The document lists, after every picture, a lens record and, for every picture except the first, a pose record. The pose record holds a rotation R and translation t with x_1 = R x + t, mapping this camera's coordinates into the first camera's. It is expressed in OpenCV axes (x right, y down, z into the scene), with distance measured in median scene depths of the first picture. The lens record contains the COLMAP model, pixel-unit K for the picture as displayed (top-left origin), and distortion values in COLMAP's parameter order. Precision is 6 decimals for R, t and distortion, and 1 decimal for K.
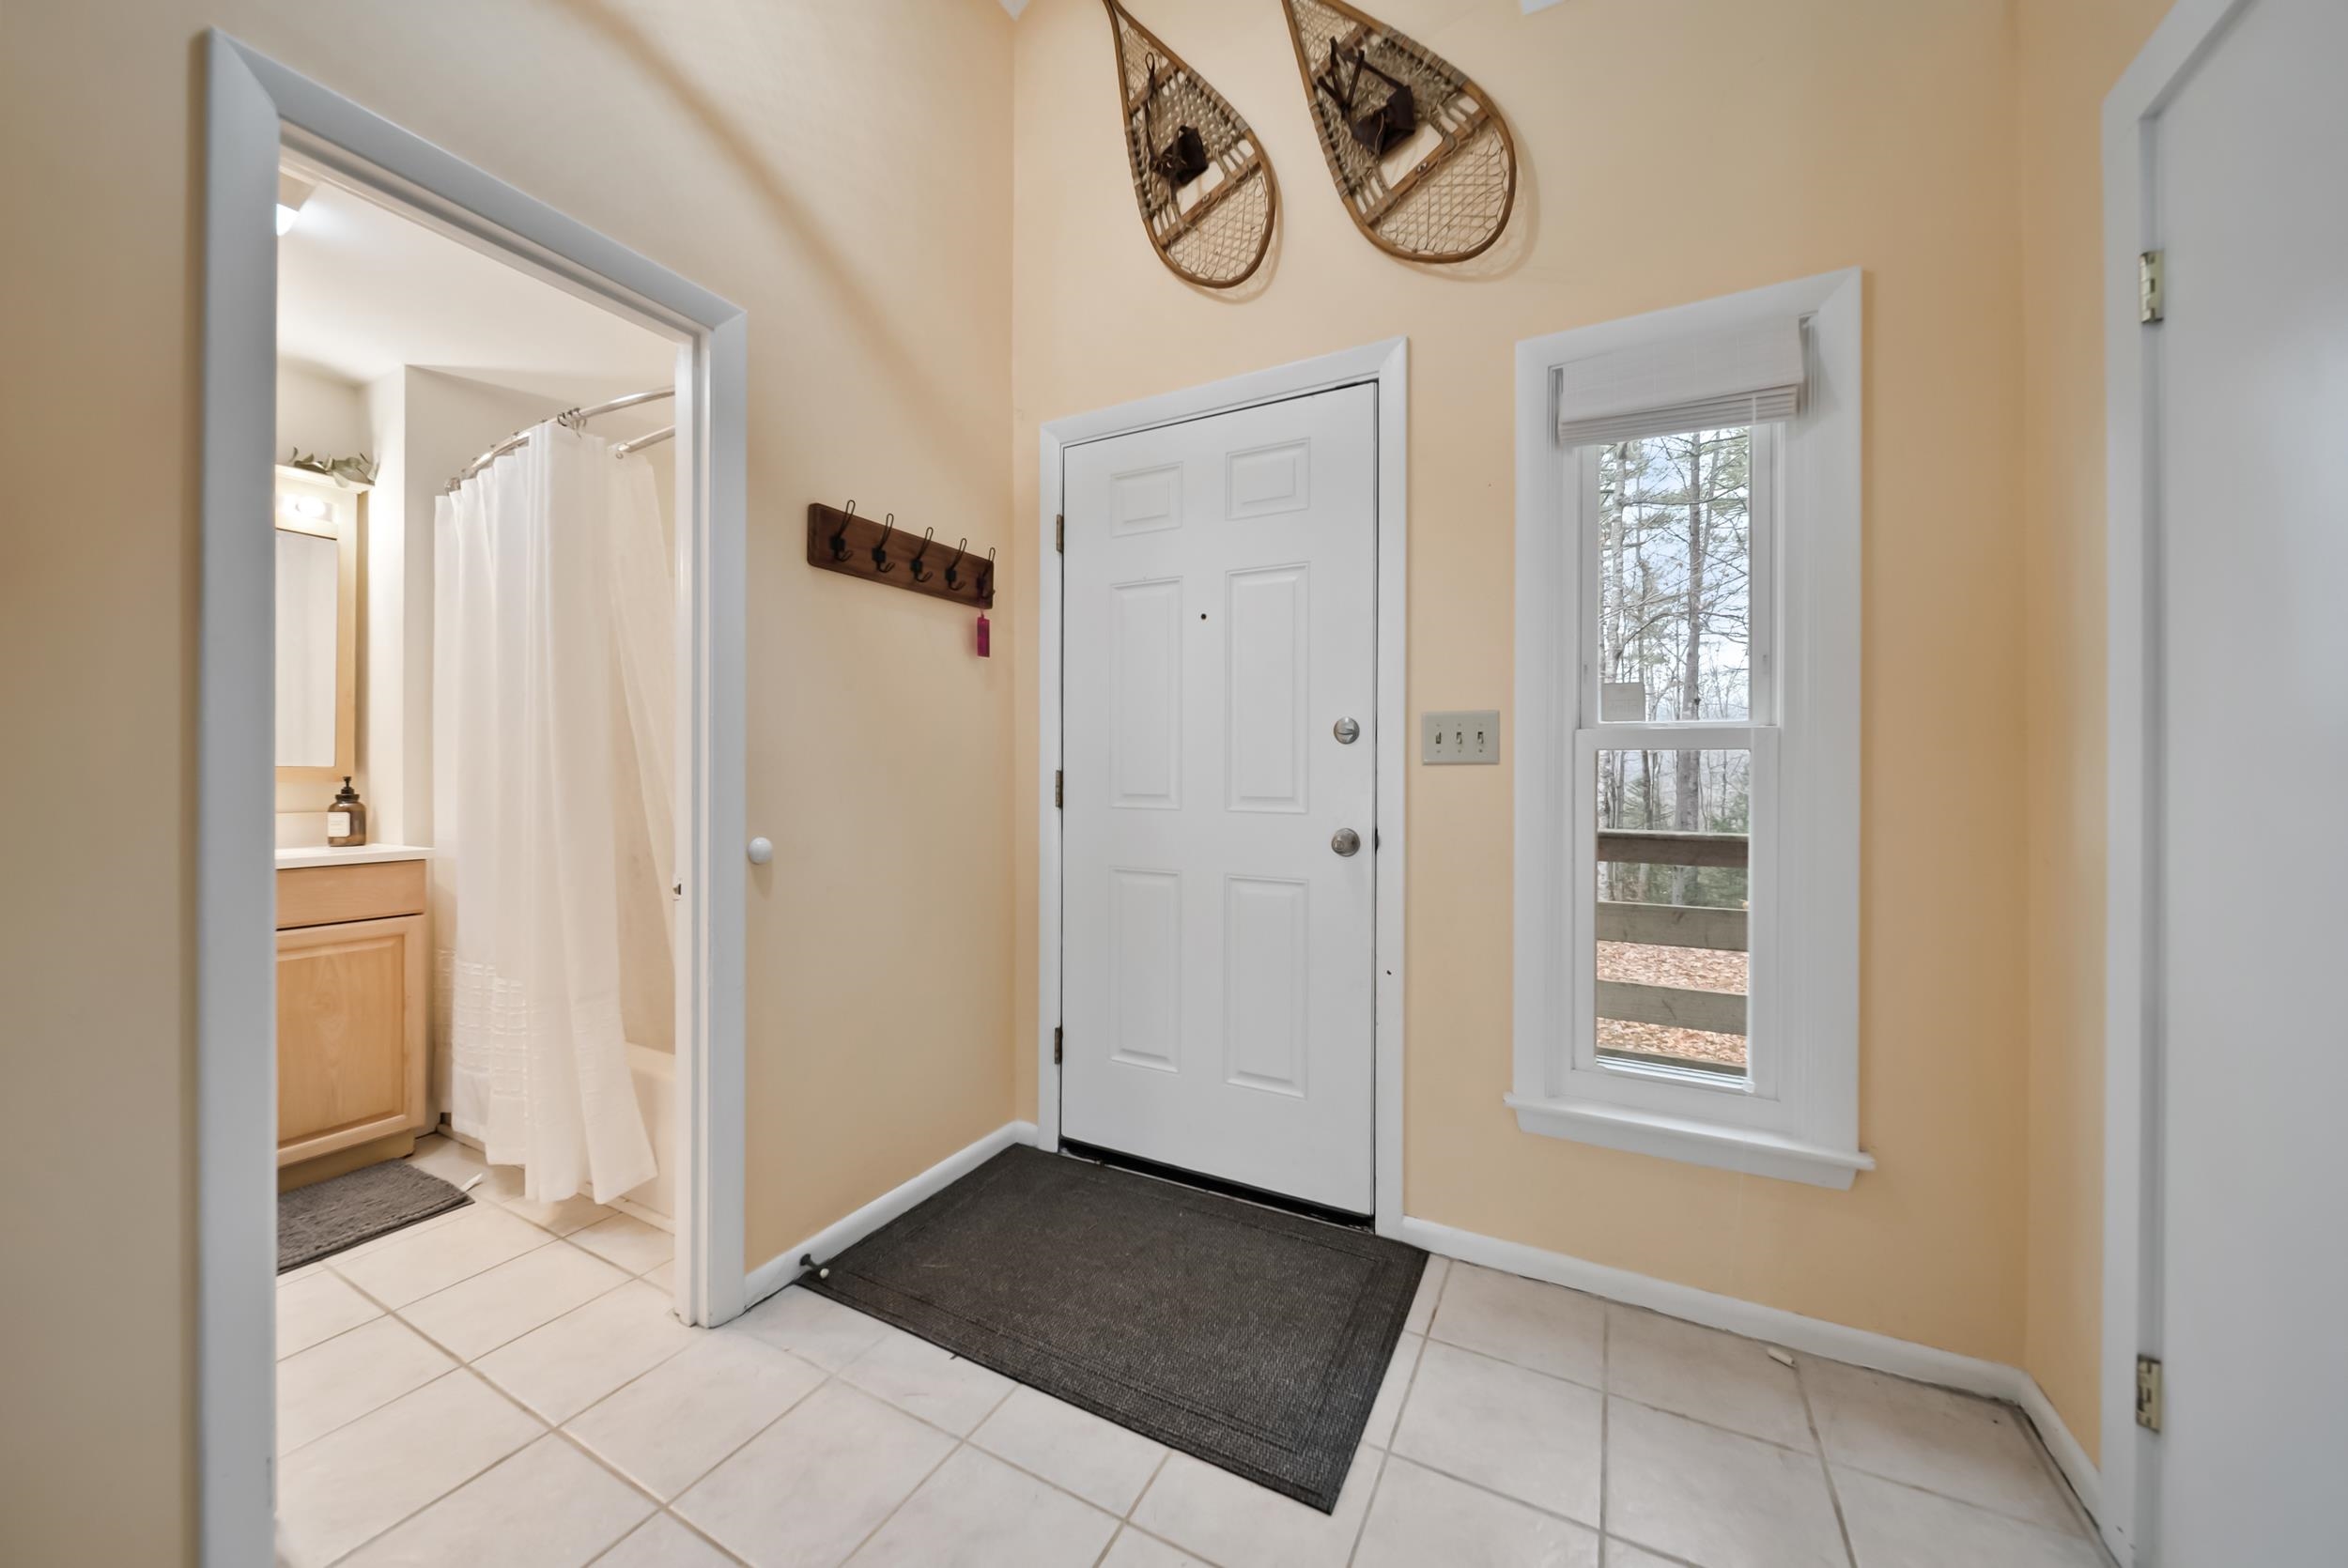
lens RADIAL K [[836.3, 0, 1166.0], [0, 836.3, 780.4], [0, 0, 1]] dist [0.000327, -0.001565]
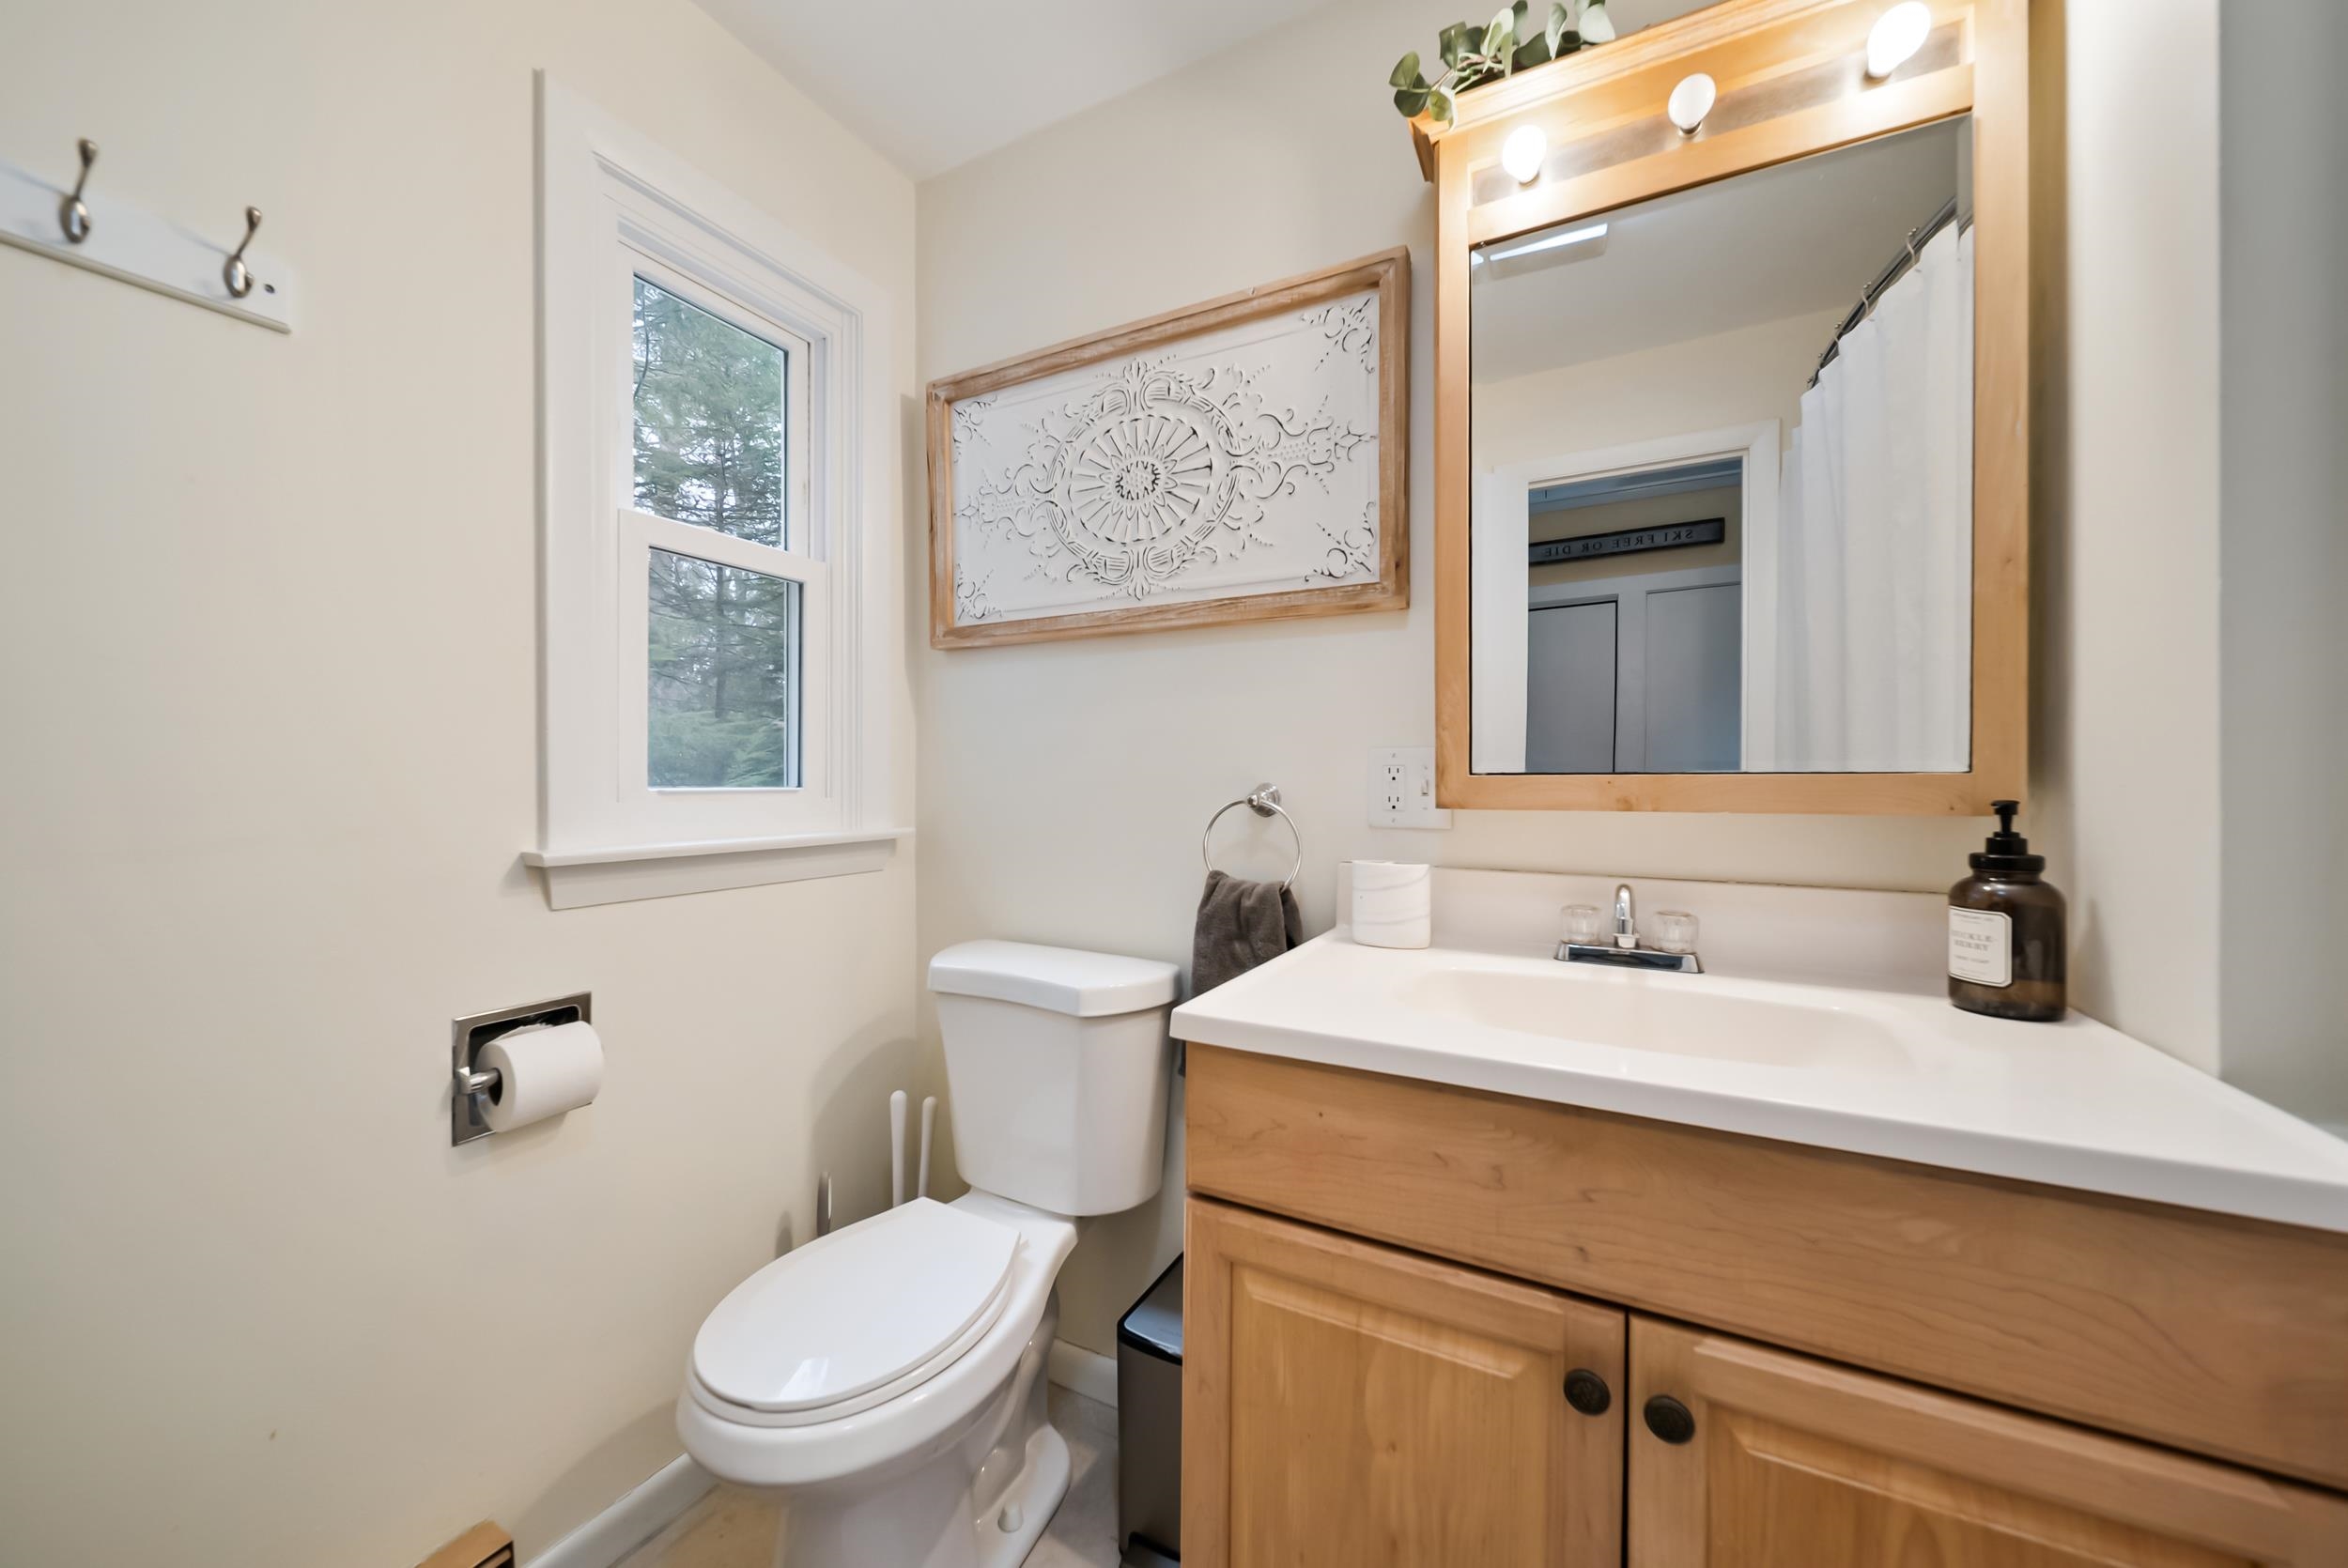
lens RADIAL K [[836.3, 0, 1166.0], [0, 836.3, 780.4], [0, 0, 1]] dist [0.000327, -0.001565]
pose [[0.000654, -0.002199, -0.999997, -0.653311], [-0.003866, 0.999990, -0.002201, -0.010833], [0.999992, 0.003868, 0.000646, 0.671276]]
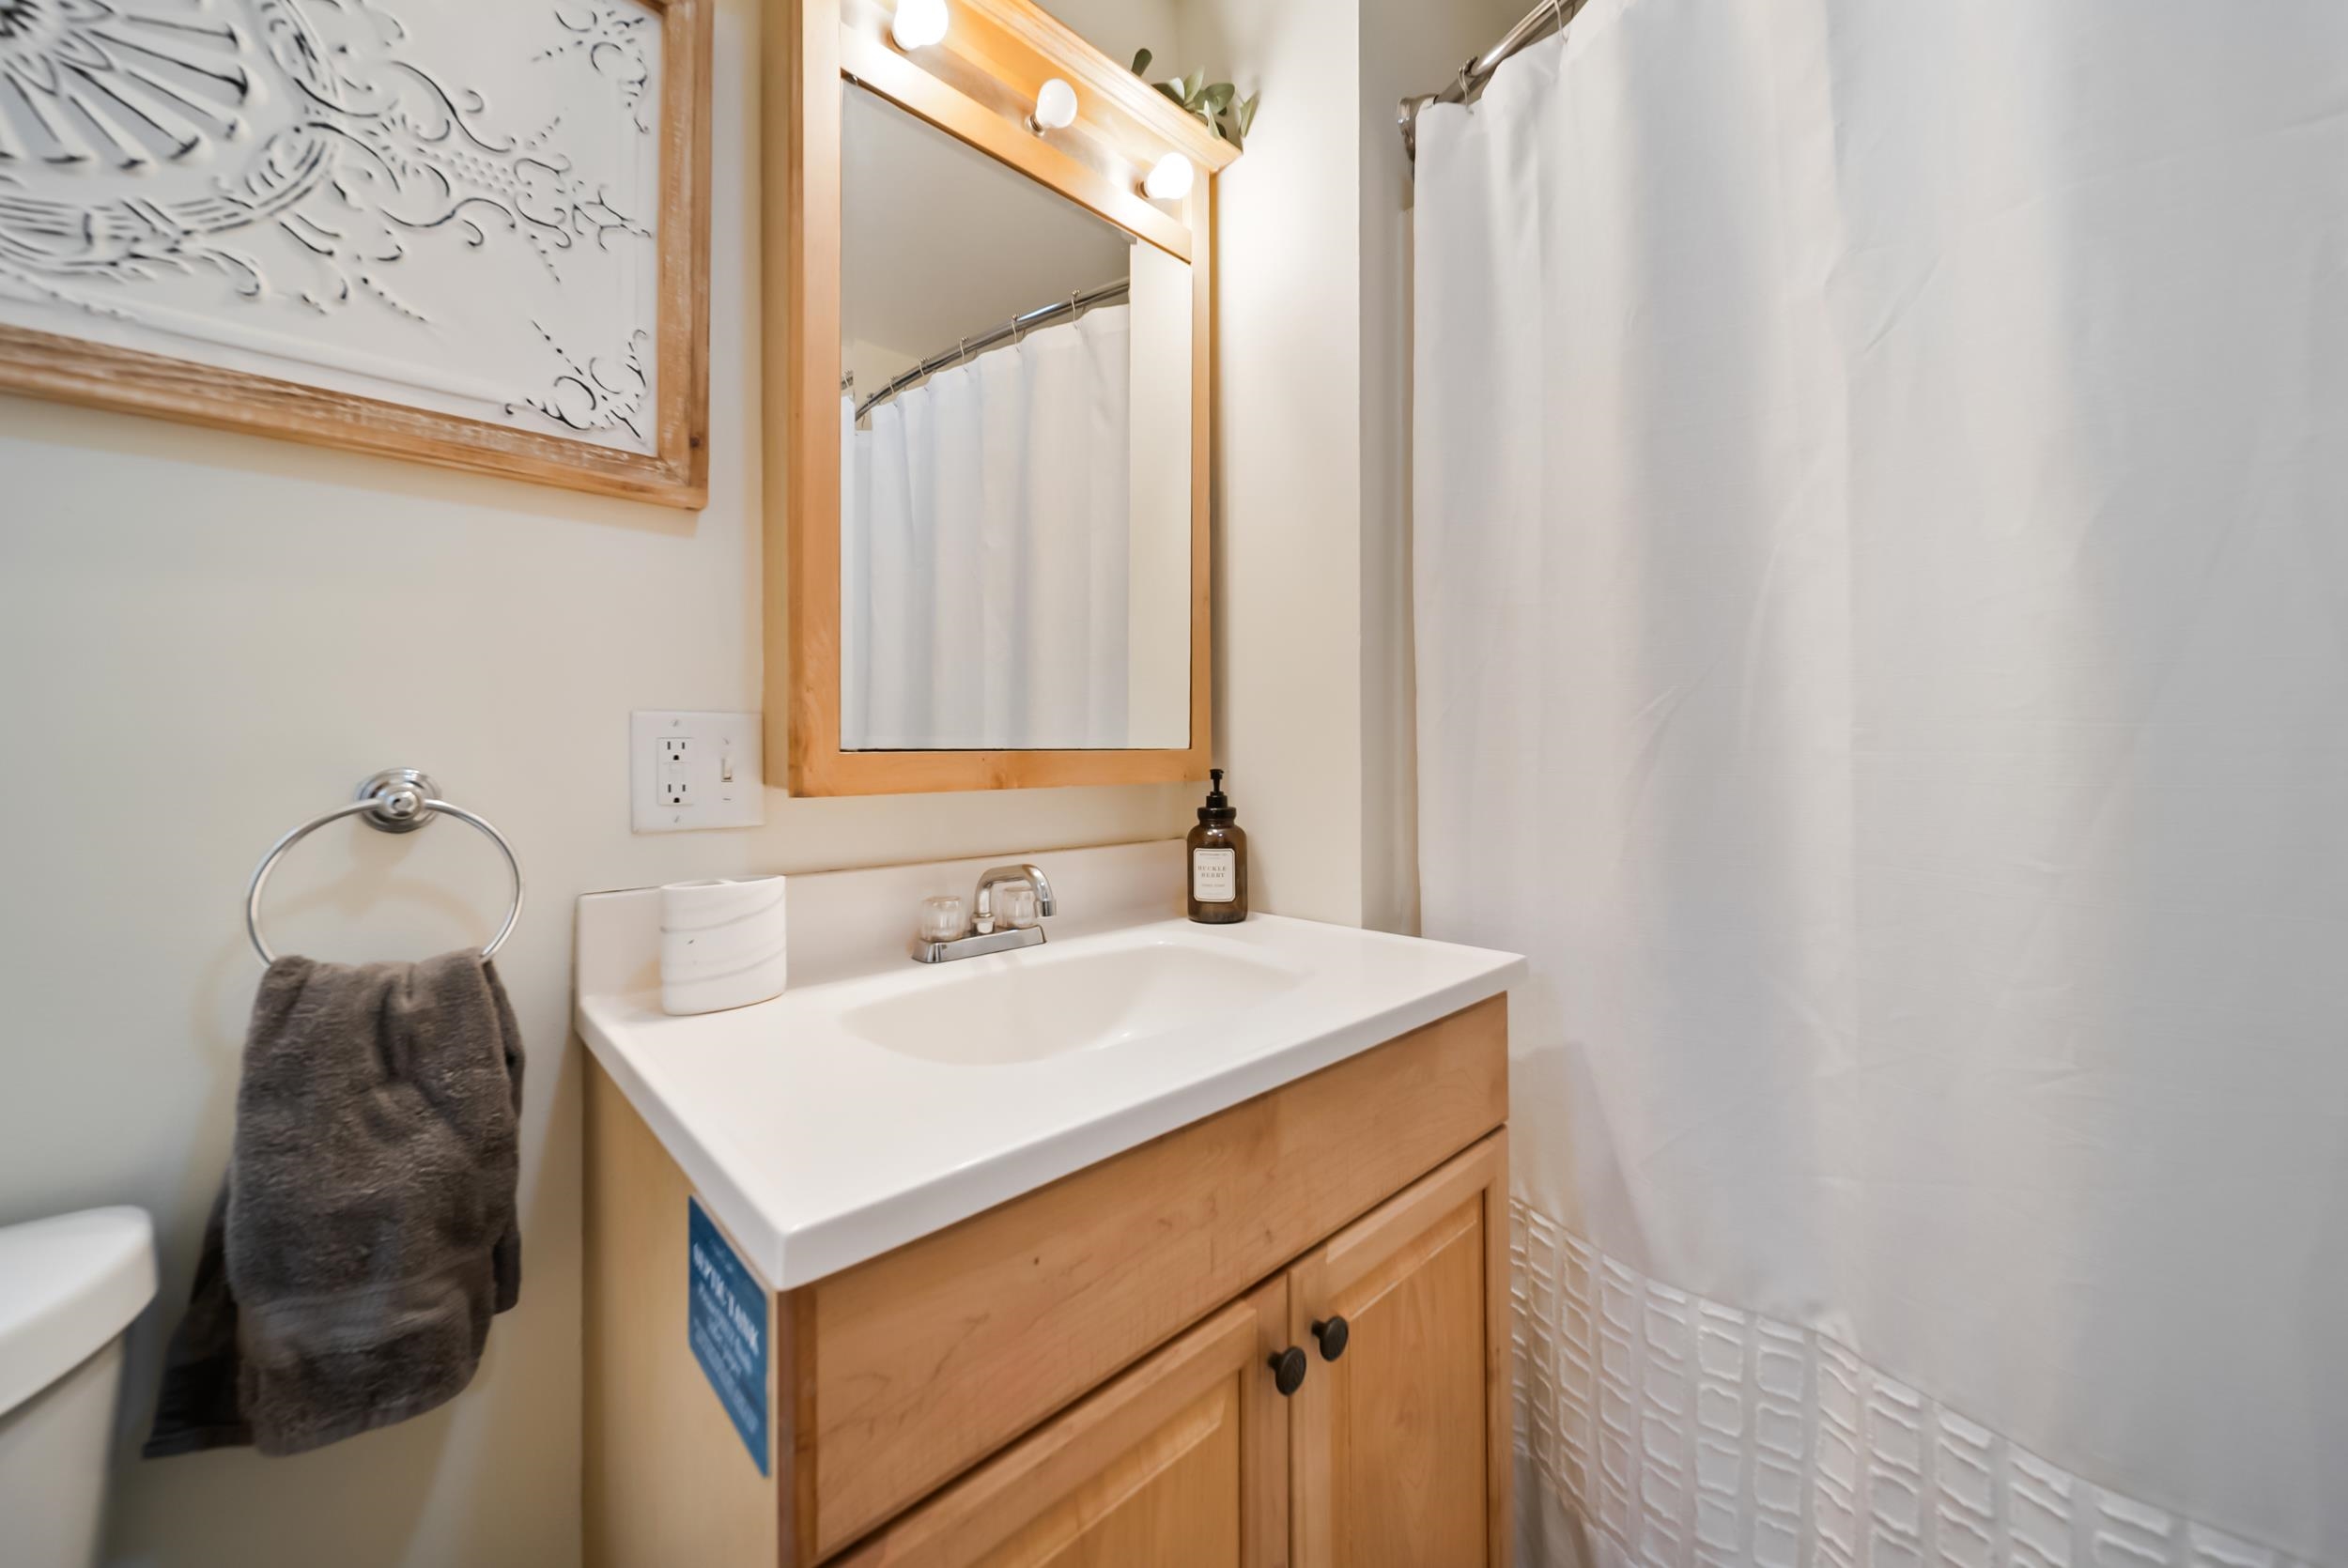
lens RADIAL K [[855.5, 0, 1167.9], [0, 855.5, 753.4], [0, 0, 1]] dist [-0.007650, -0.000032]
pose [[0.949598, -0.013080, -0.313199, -0.860041], [0.011534, 0.999910, -0.006790, -0.010641], [0.313260, 0.002836, 0.949663, 0.543927]]
